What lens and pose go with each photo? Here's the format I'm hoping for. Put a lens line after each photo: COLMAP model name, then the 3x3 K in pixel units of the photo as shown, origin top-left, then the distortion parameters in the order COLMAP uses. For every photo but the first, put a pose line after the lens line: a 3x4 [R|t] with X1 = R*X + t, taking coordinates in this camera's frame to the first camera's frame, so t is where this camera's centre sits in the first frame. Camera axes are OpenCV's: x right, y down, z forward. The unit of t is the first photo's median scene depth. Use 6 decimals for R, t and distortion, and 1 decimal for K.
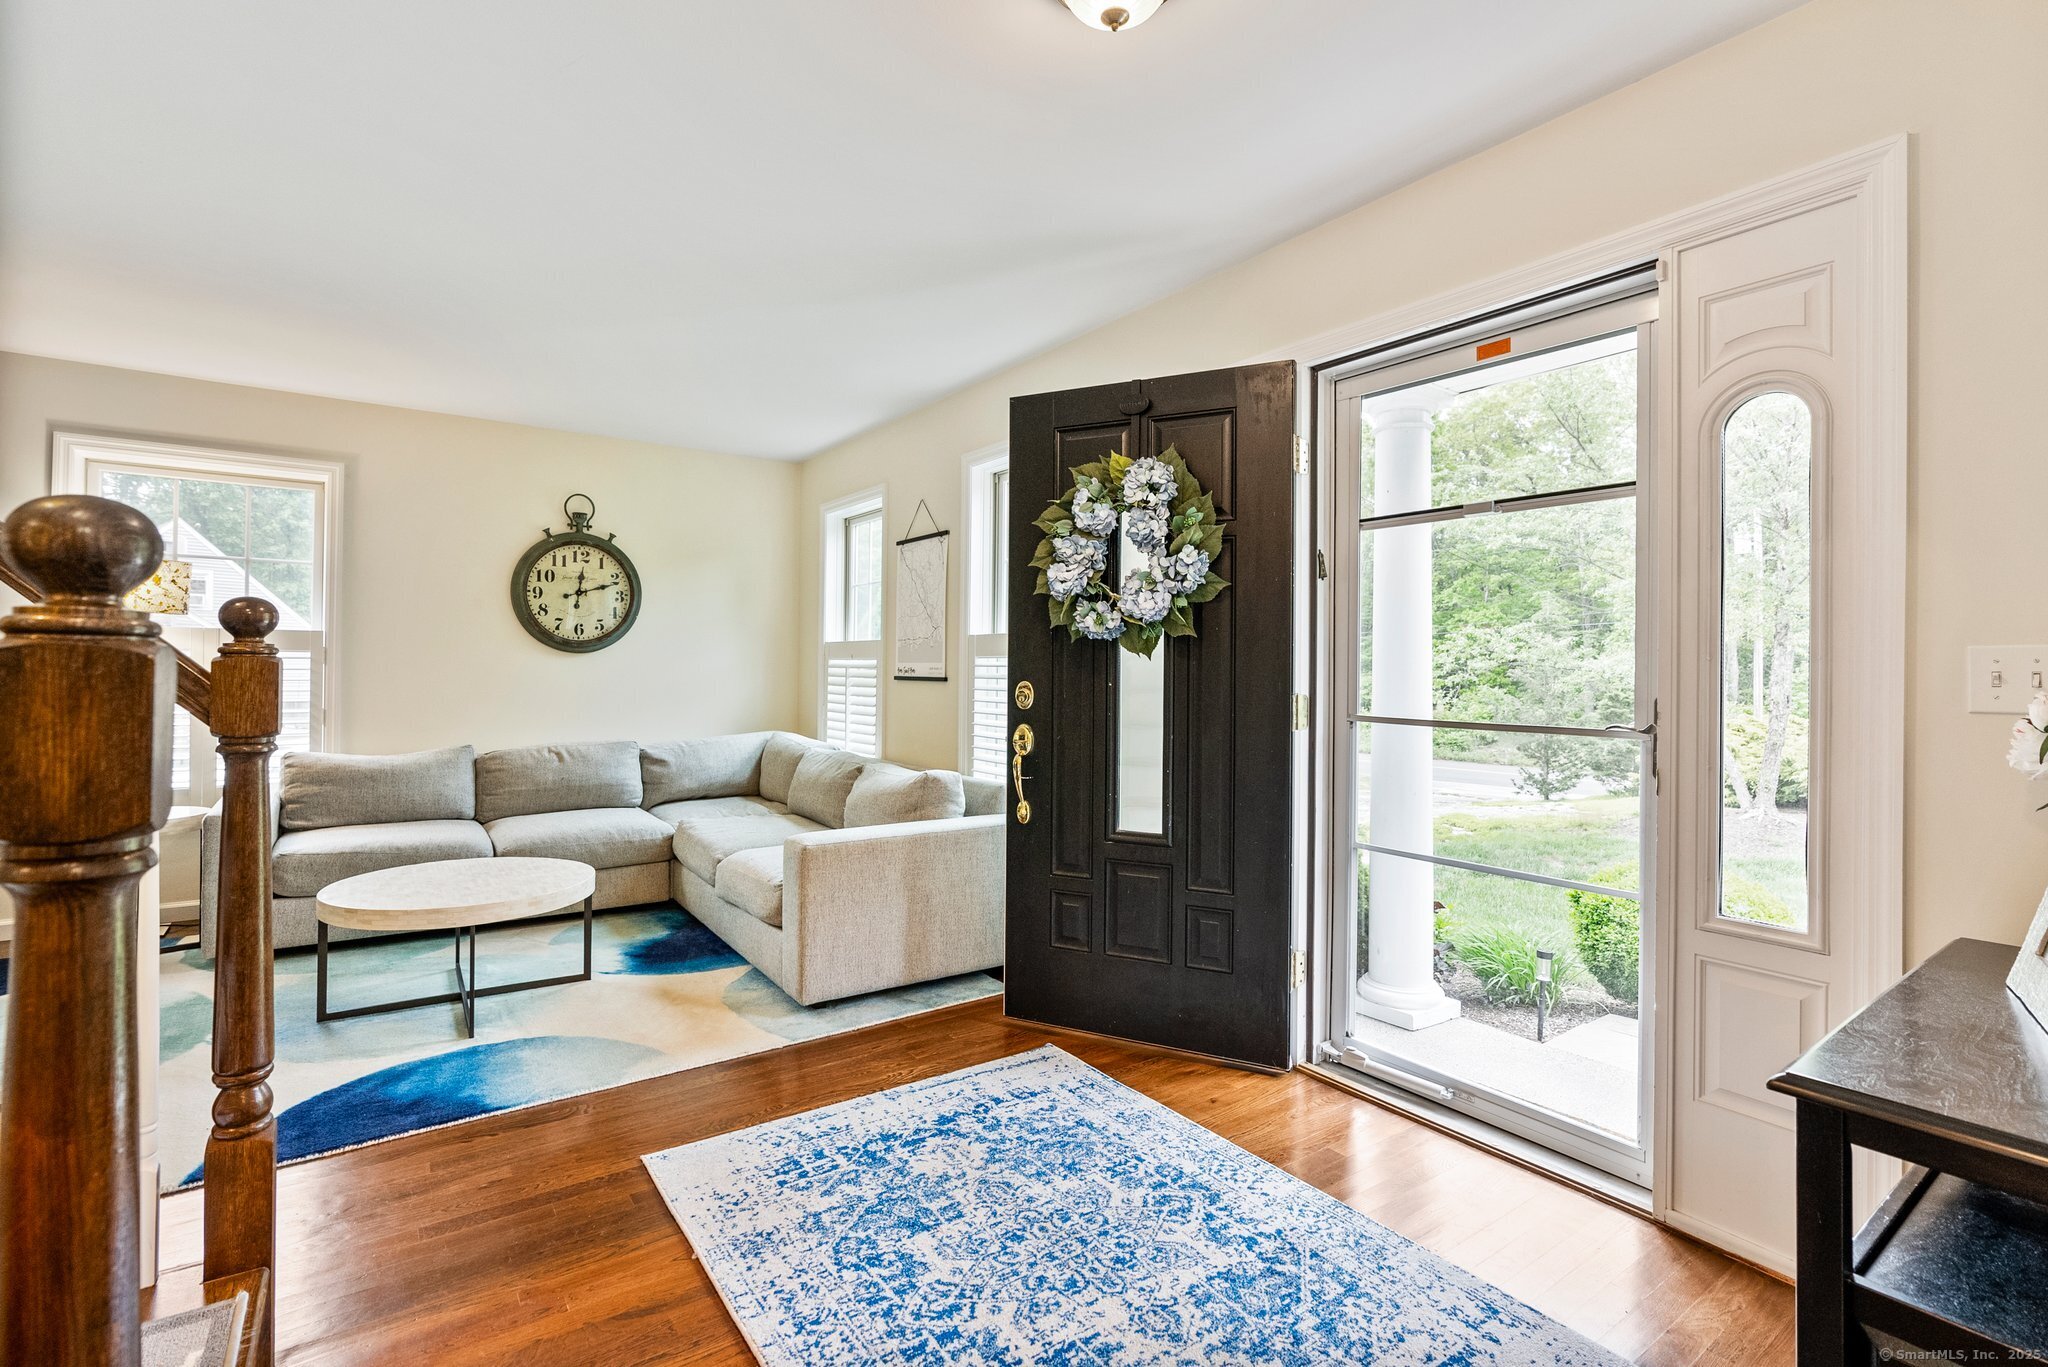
lens RADIAL K [[945.6, 0, 1031.1], [0, 945.6, 668.7], [0, 0, 1]] dist [-0.012235, 0.005242]
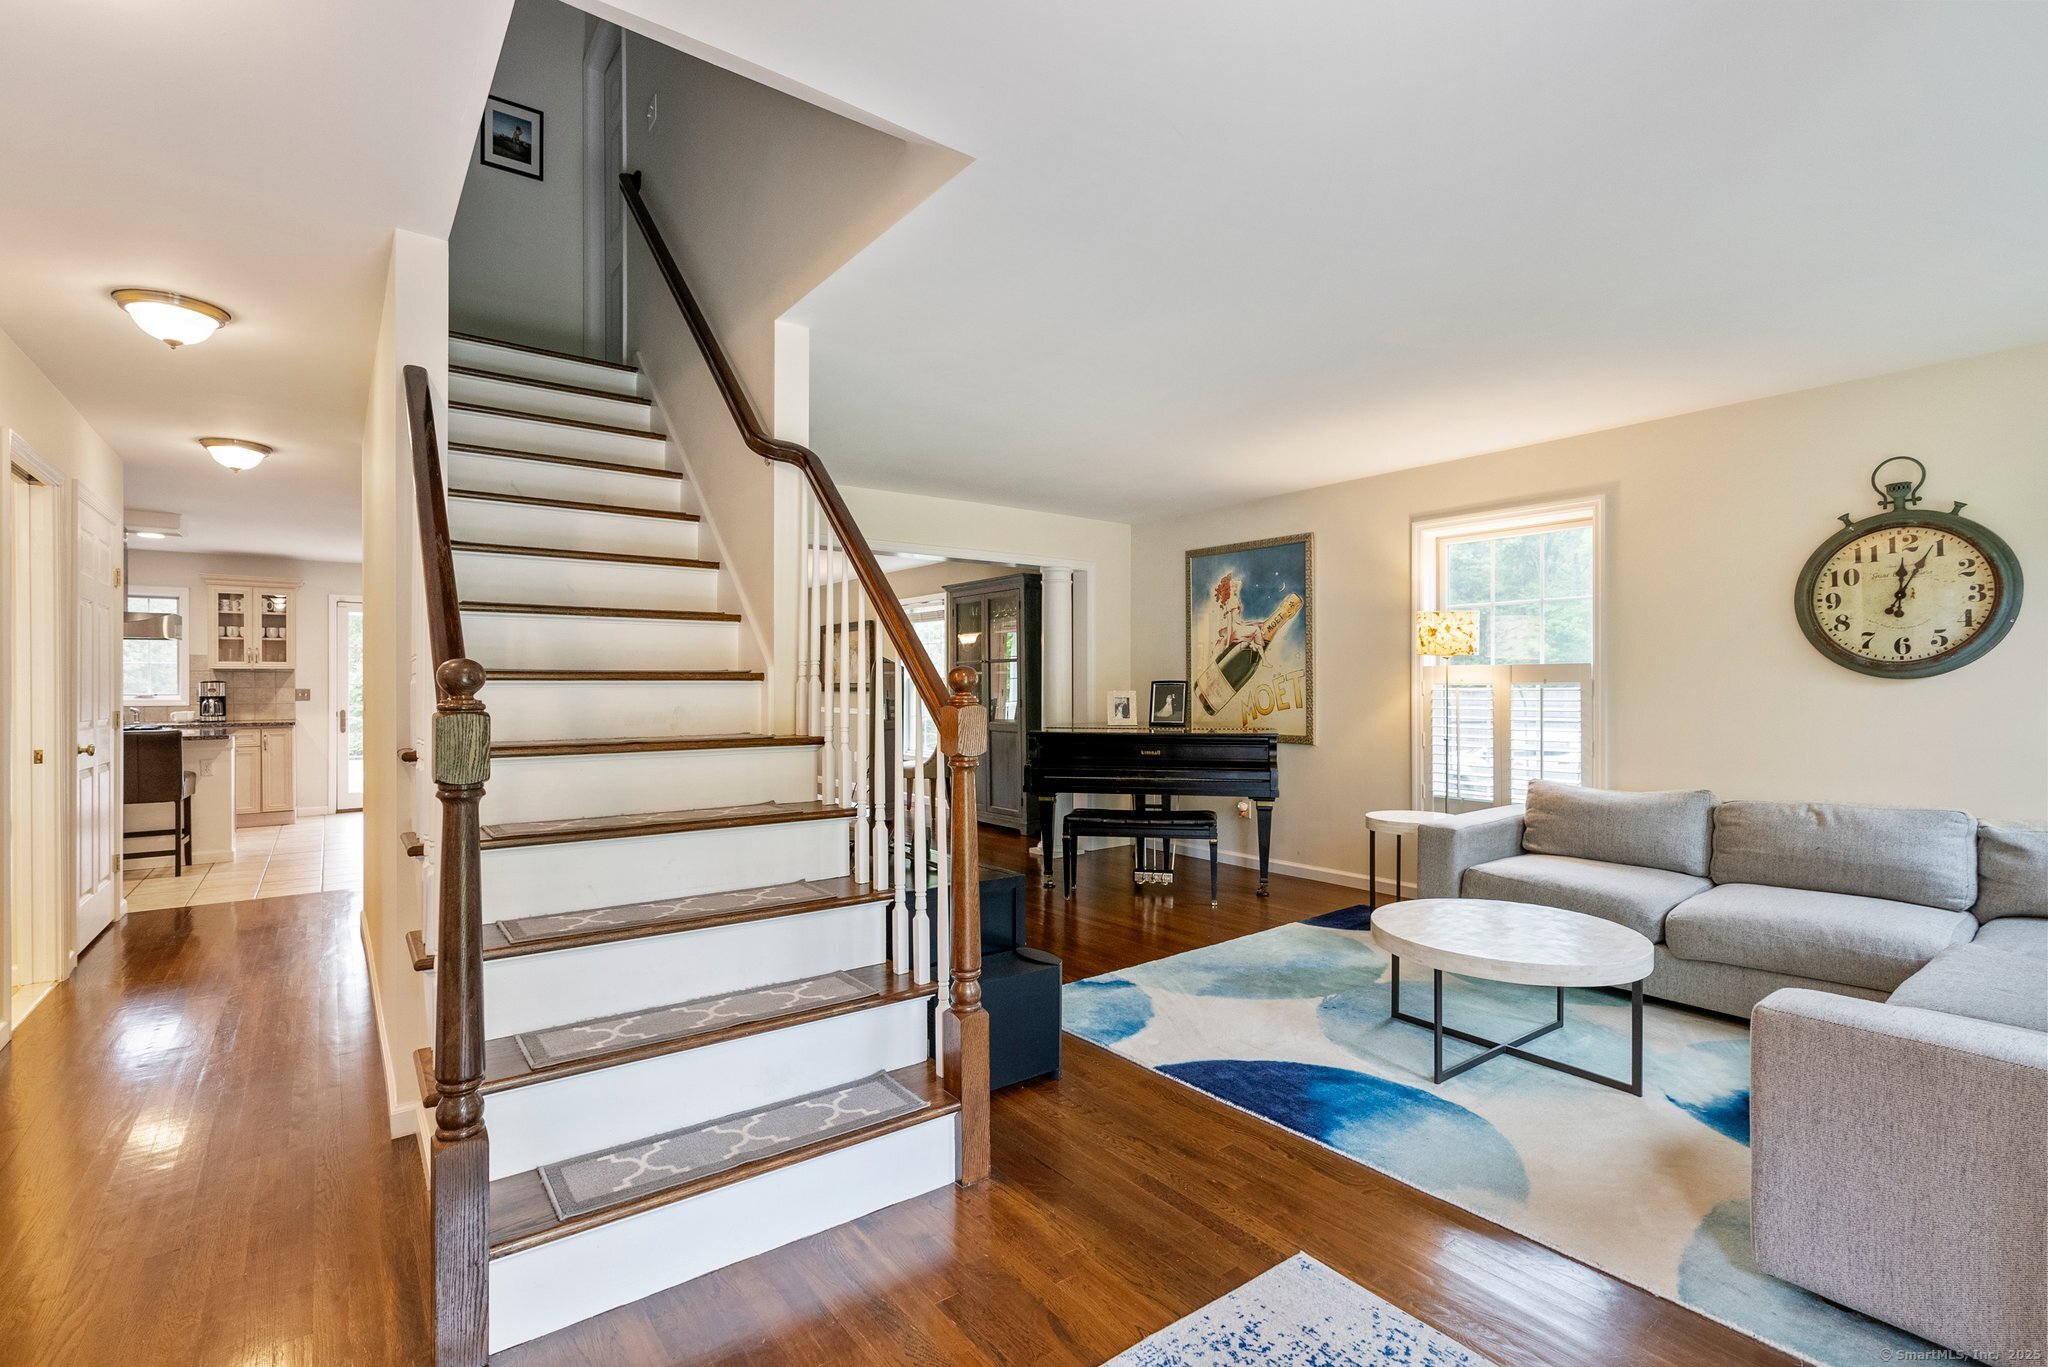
lens RADIAL K [[945.6, 0, 1030.7], [0, 945.6, 687.4], [0, 0, 1]] dist [-0.012235, 0.005242]
pose [[0.024390, -0.009803, -0.999654, 0.224123], [0.002072, 0.999950, -0.009755, -0.004966], [0.999700, -0.001834, 0.024409, 0.337016]]
